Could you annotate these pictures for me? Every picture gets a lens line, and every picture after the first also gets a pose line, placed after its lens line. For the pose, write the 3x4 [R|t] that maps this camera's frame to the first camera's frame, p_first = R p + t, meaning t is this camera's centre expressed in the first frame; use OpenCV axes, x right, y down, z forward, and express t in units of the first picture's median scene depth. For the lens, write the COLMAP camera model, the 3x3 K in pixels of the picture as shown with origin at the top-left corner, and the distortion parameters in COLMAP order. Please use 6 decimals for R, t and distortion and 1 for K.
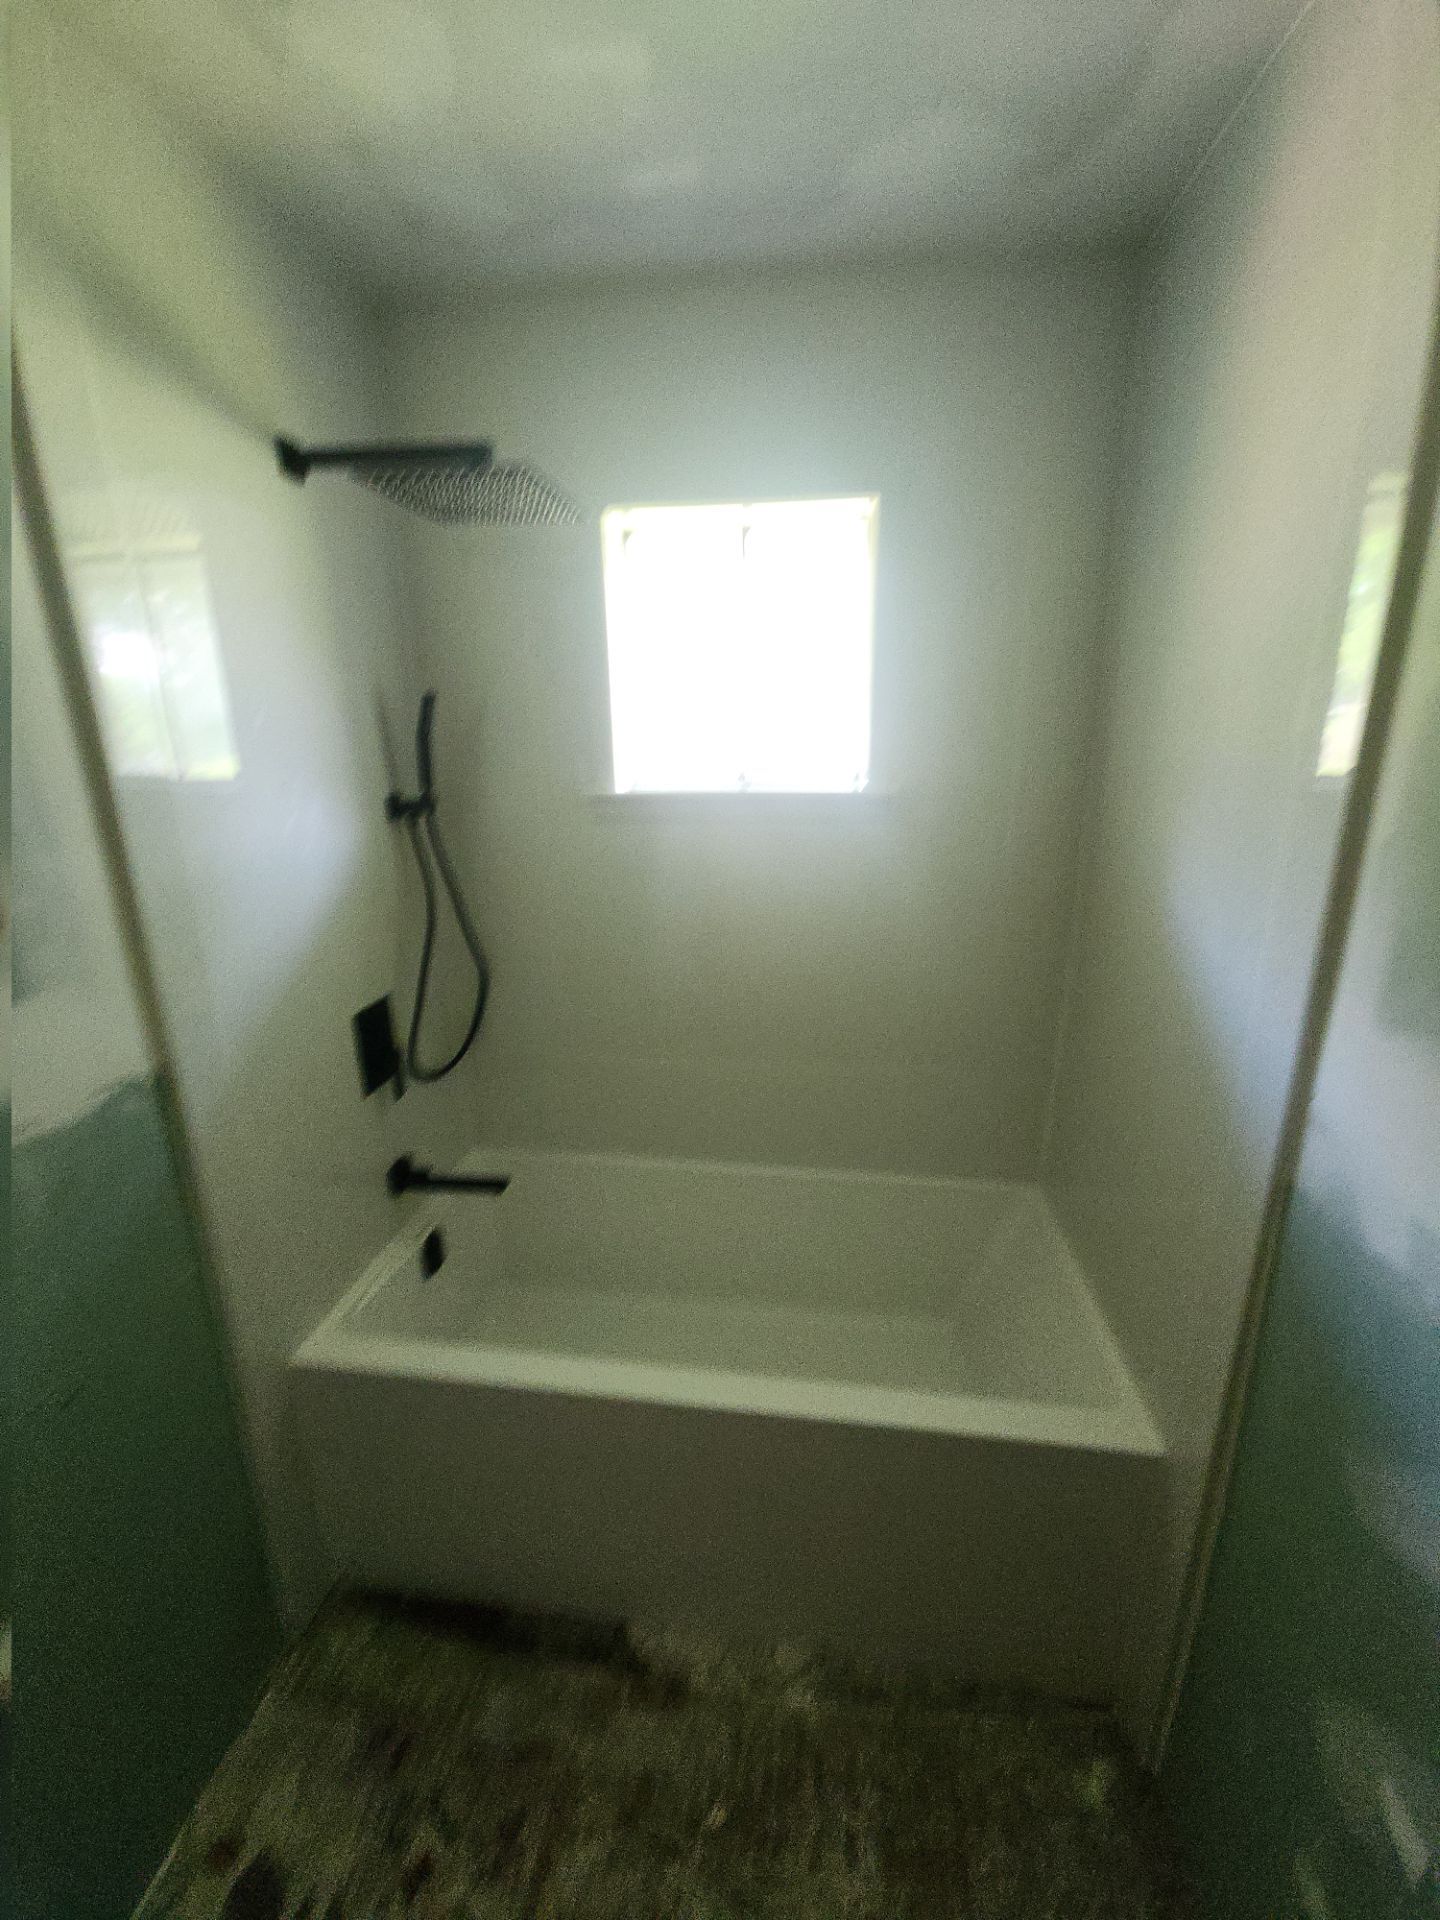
lens RADIAL K [[765.7, 0, 726.5], [0, 765.7, 953.4], [0, 0, 1]] dist [-0.002259, -0.000242]
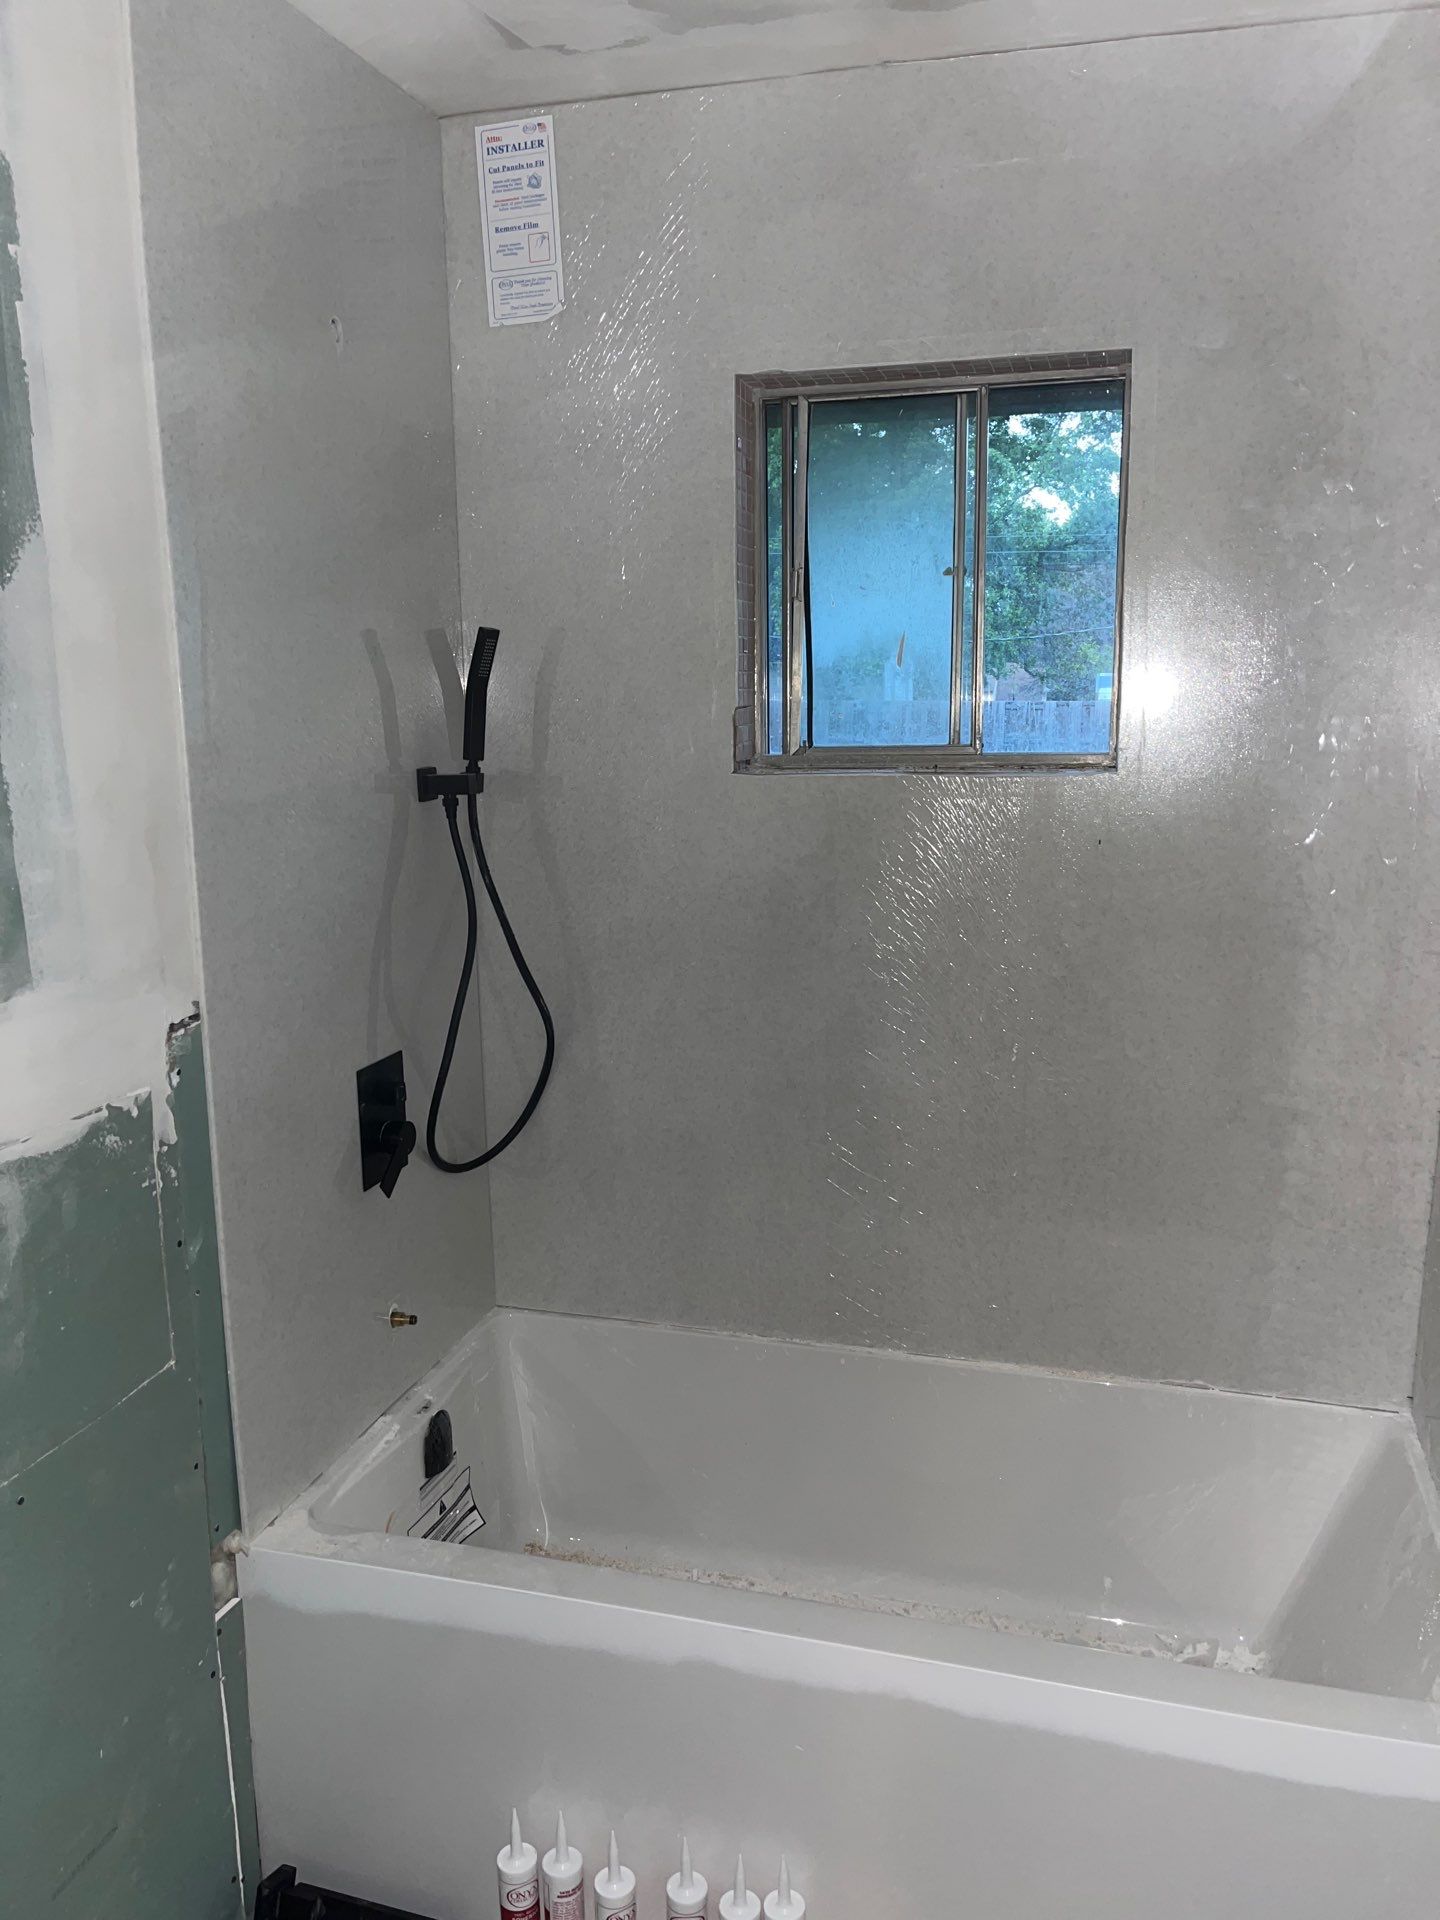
lens RADIAL K [[1427.4, 0, 720.0], [0, 1427.4, 960.0], [0, 0, 1]] dist [0.005002, -0.005481]
pose [[0.987814, 0.026874, -0.153302, 0.051078], [-0.041538, 0.994774, -0.093271, 0.103027], [0.149994, 0.098502, 0.983768, -0.305674]]
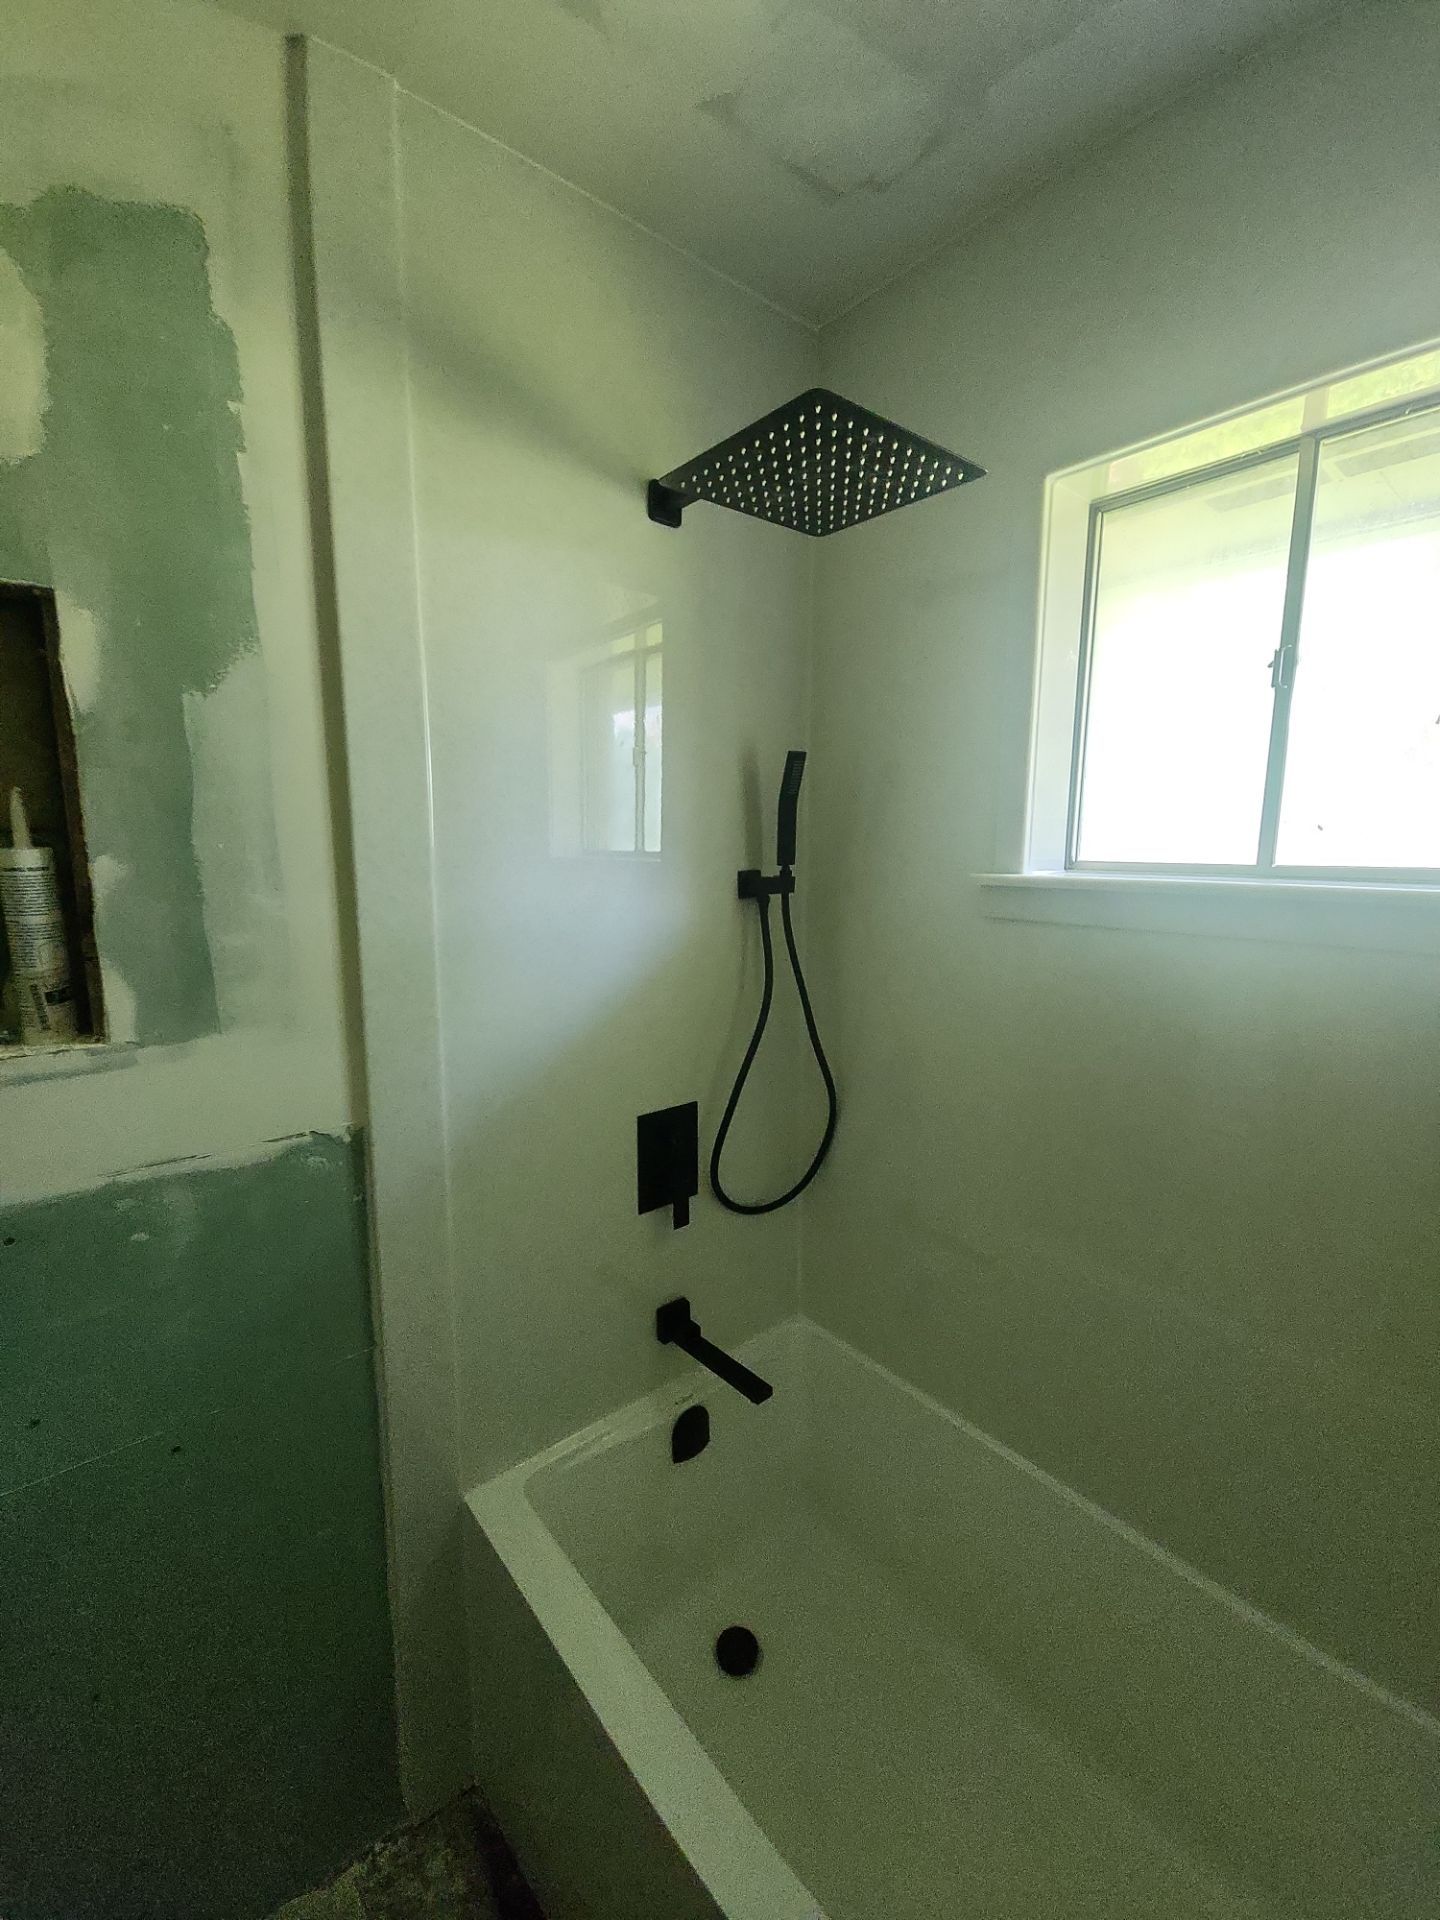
lens RADIAL K [[772.7, 0, 730.9], [0, 772.7, 956.9], [0, 0, 1]] dist [-0.001116, -0.000464]
pose [[0.733088, 0.112453, -0.670773, 0.174271], [-0.199618, 0.978377, -0.054141, -0.078415], [0.650180, 0.173588, 0.739684, 0.463462]]
